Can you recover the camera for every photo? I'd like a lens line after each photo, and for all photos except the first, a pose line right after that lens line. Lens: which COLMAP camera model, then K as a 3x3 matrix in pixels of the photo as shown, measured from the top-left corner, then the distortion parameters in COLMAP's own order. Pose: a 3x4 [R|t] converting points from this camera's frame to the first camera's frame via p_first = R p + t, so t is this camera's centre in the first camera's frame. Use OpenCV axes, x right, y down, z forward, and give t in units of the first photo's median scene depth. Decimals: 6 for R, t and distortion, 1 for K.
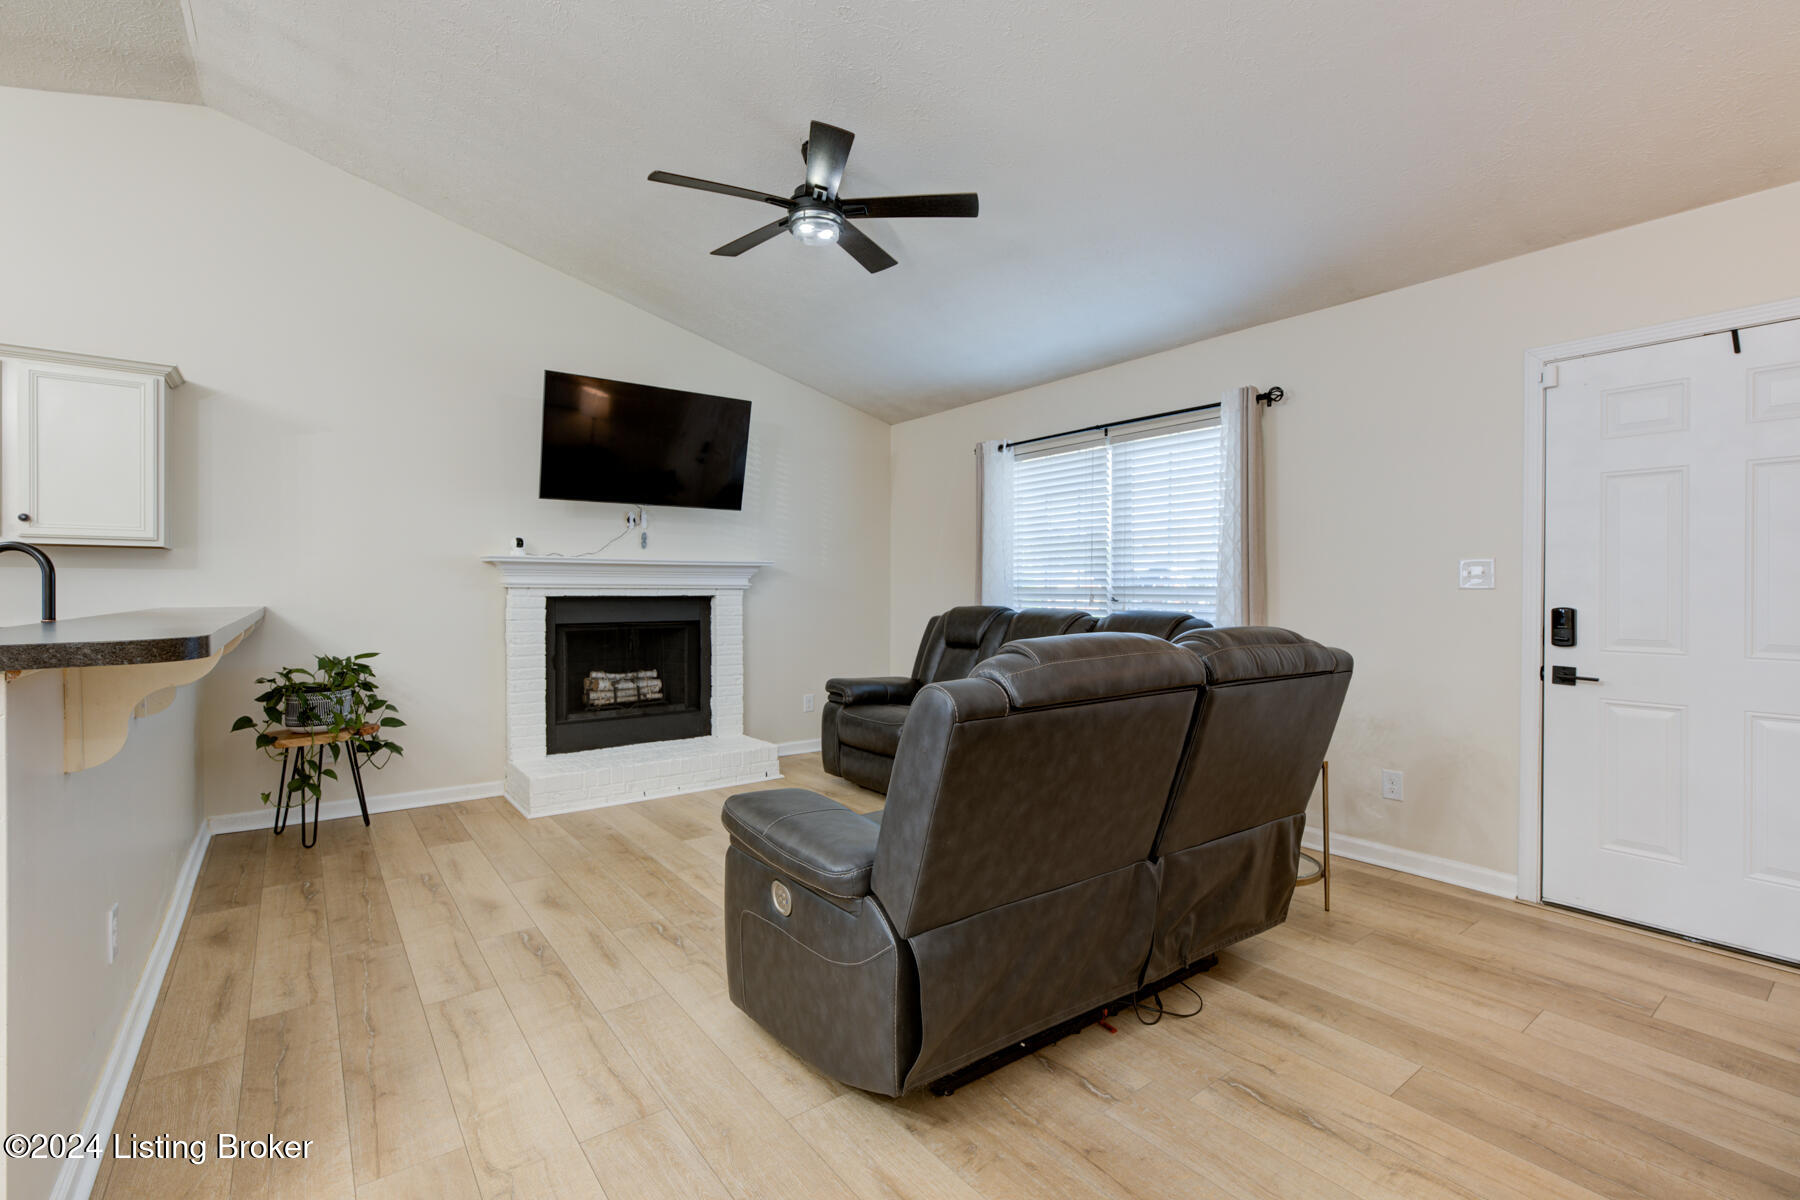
lens RADIAL K [[800.2, 0, 913.6], [0, 800.2, 589.8], [0, 0, 1]] dist [0.001207, 0.000909]
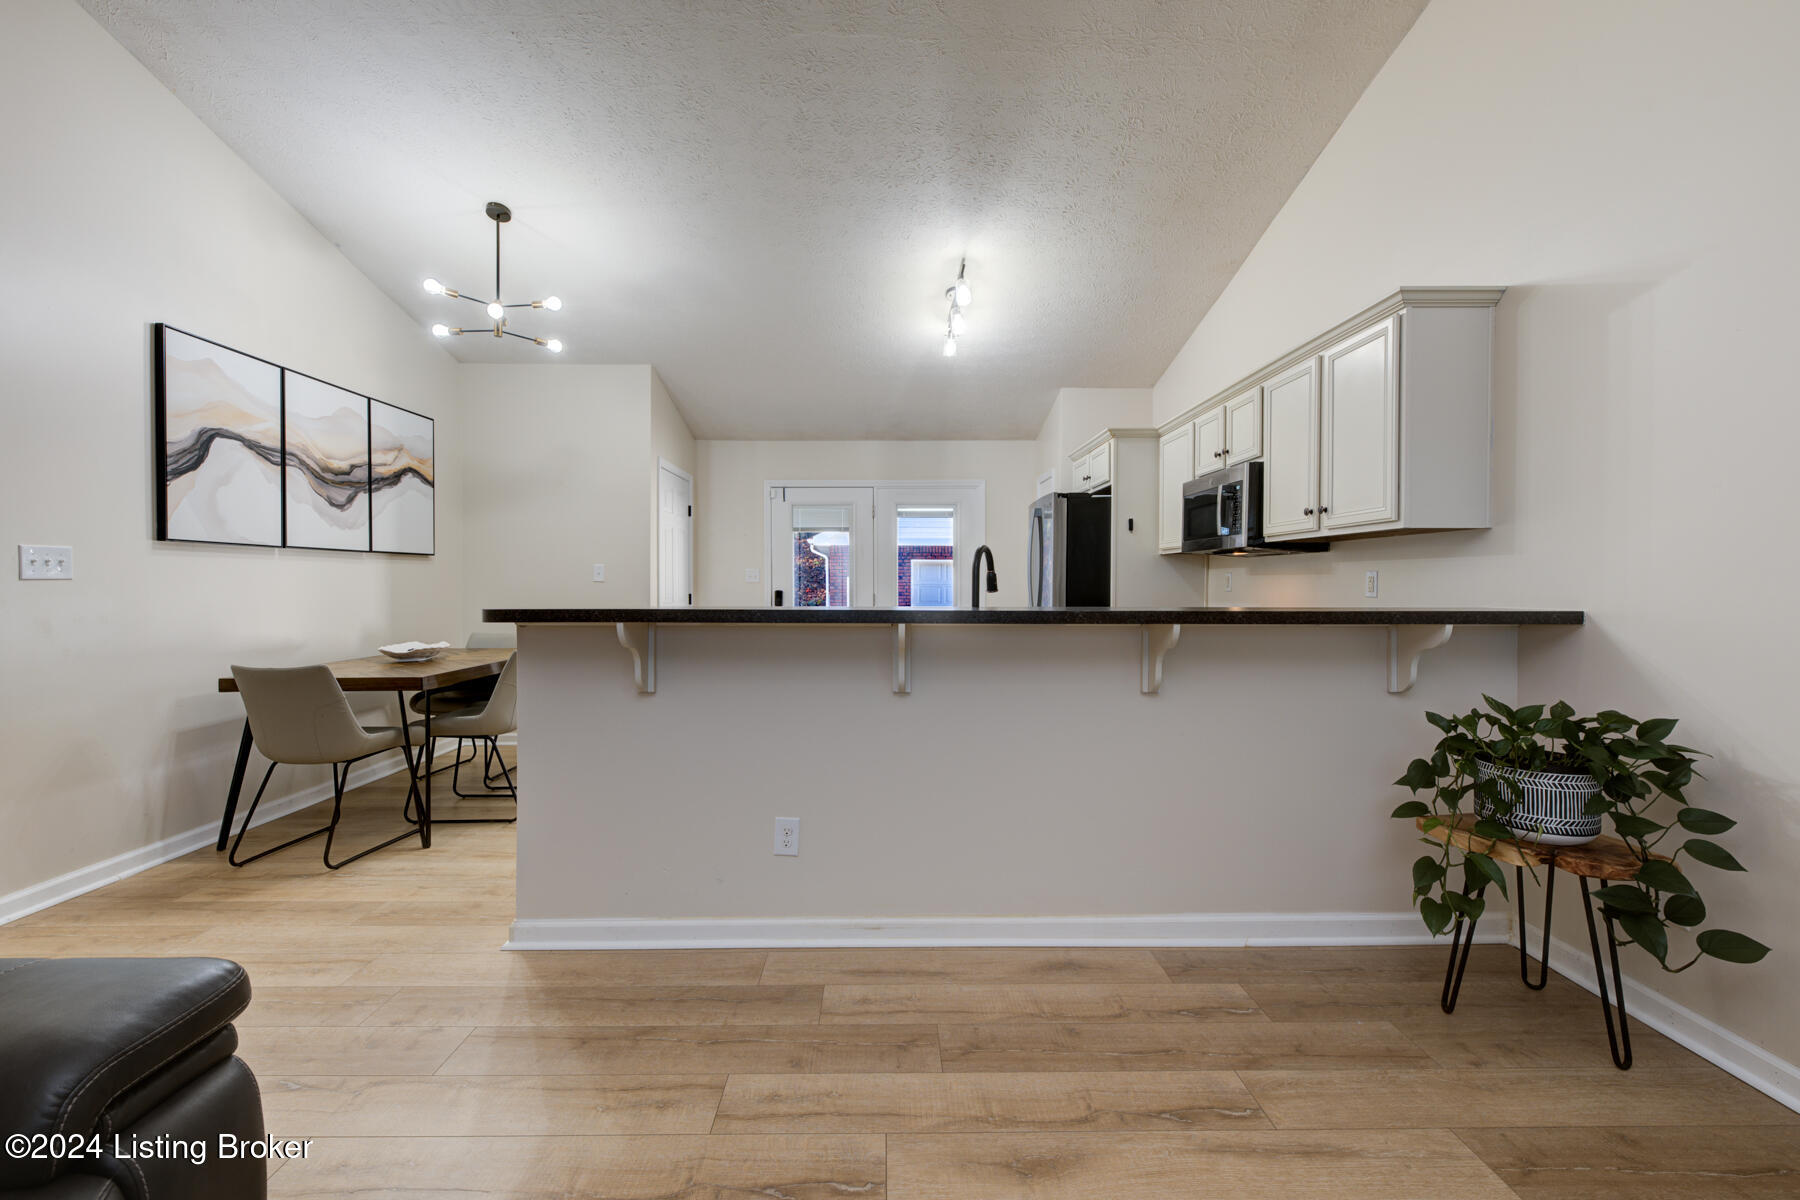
lens RADIAL K [[737.6, 0, 894.0], [0, 737.6, 593.1], [0, 0, 1]] dist [-0.002256, 0.000346]
pose [[-0.609875, 0.008727, -0.792450, -0.056619], [-0.000865, 0.999931, 0.011678, 0.000906], [0.792497, 0.007807, -0.609825, 0.862248]]
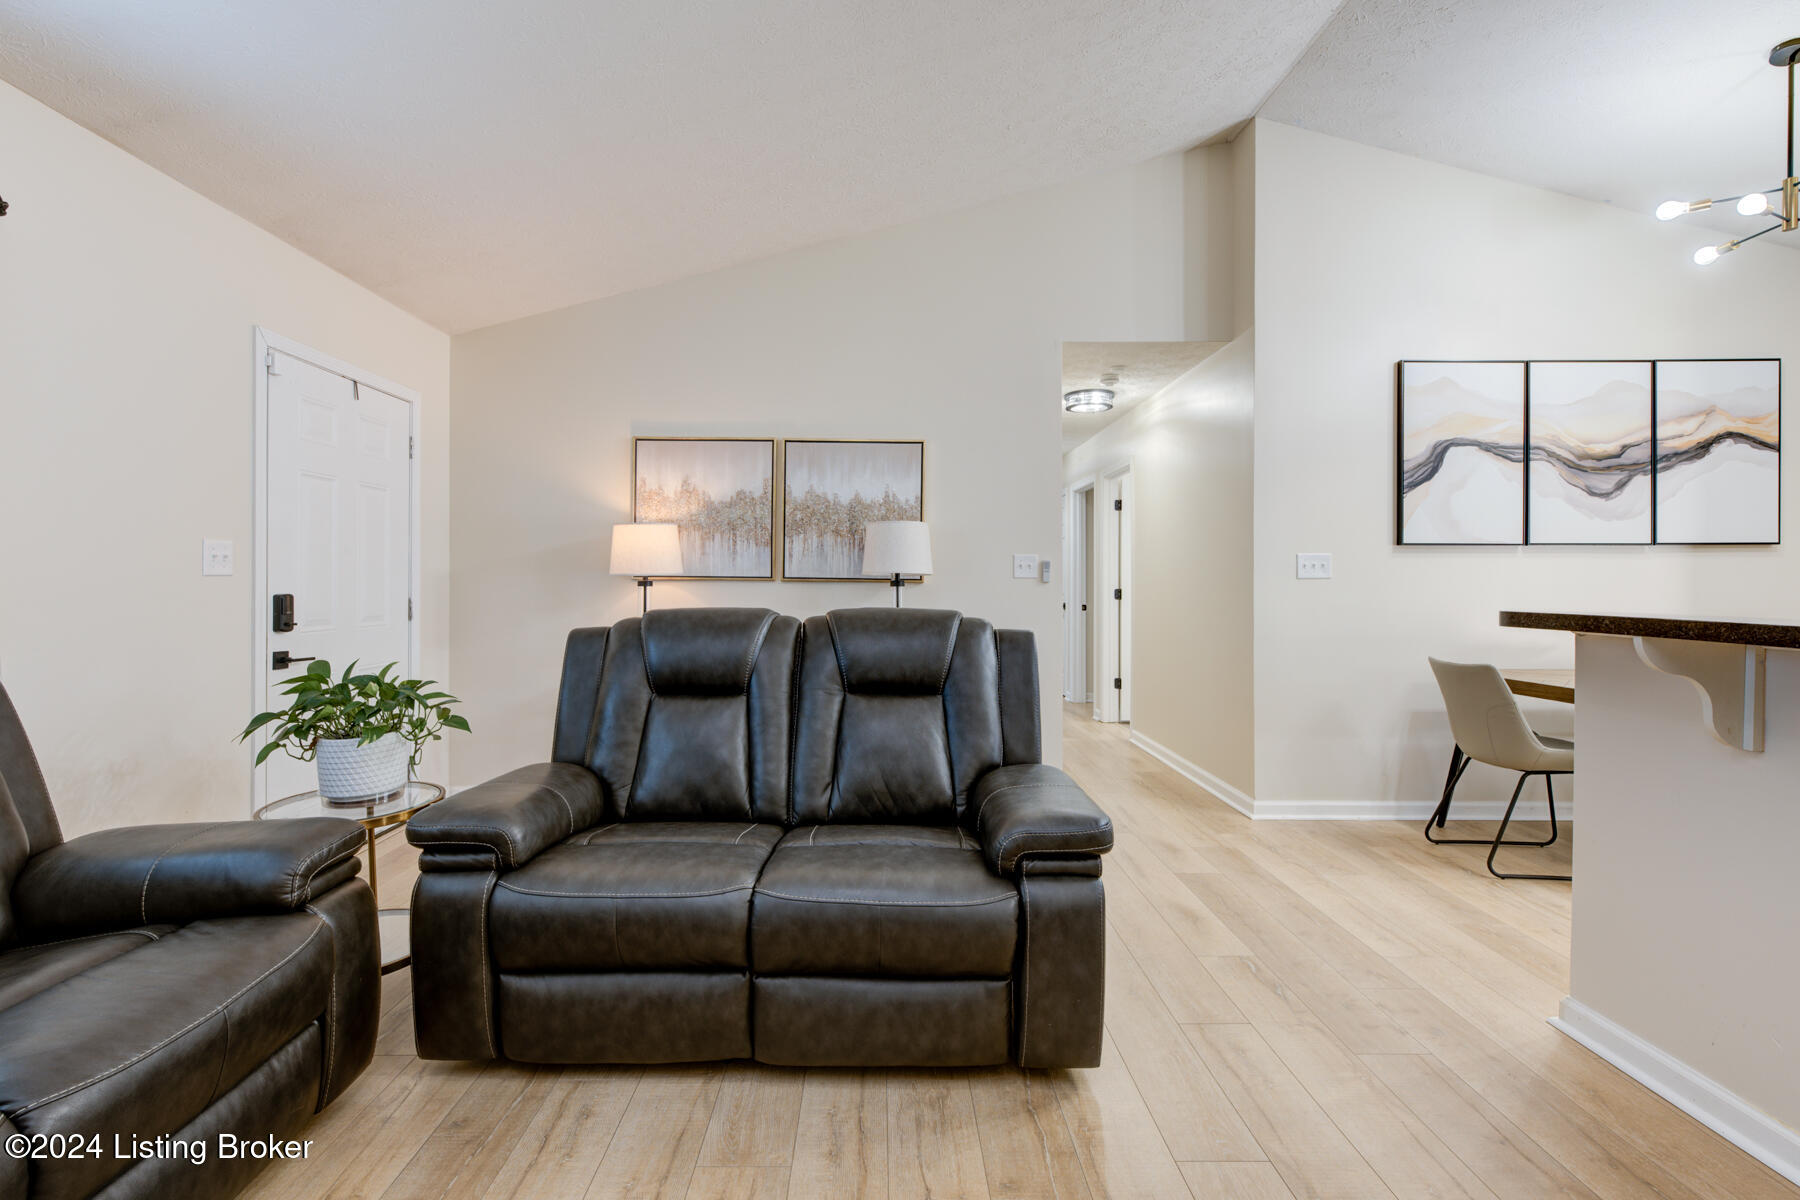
lens RADIAL K [[800.2, 0, 878.0], [0, 800.2, 578.6], [0, 0, 1]] dist [0.001207, 0.000909]
pose [[-0.785720, -0.002567, 0.618577, -0.296172], [-0.004382, 0.999989, -0.001416, 0.000896], [-0.618567, -0.003823, -0.785723, 0.948791]]
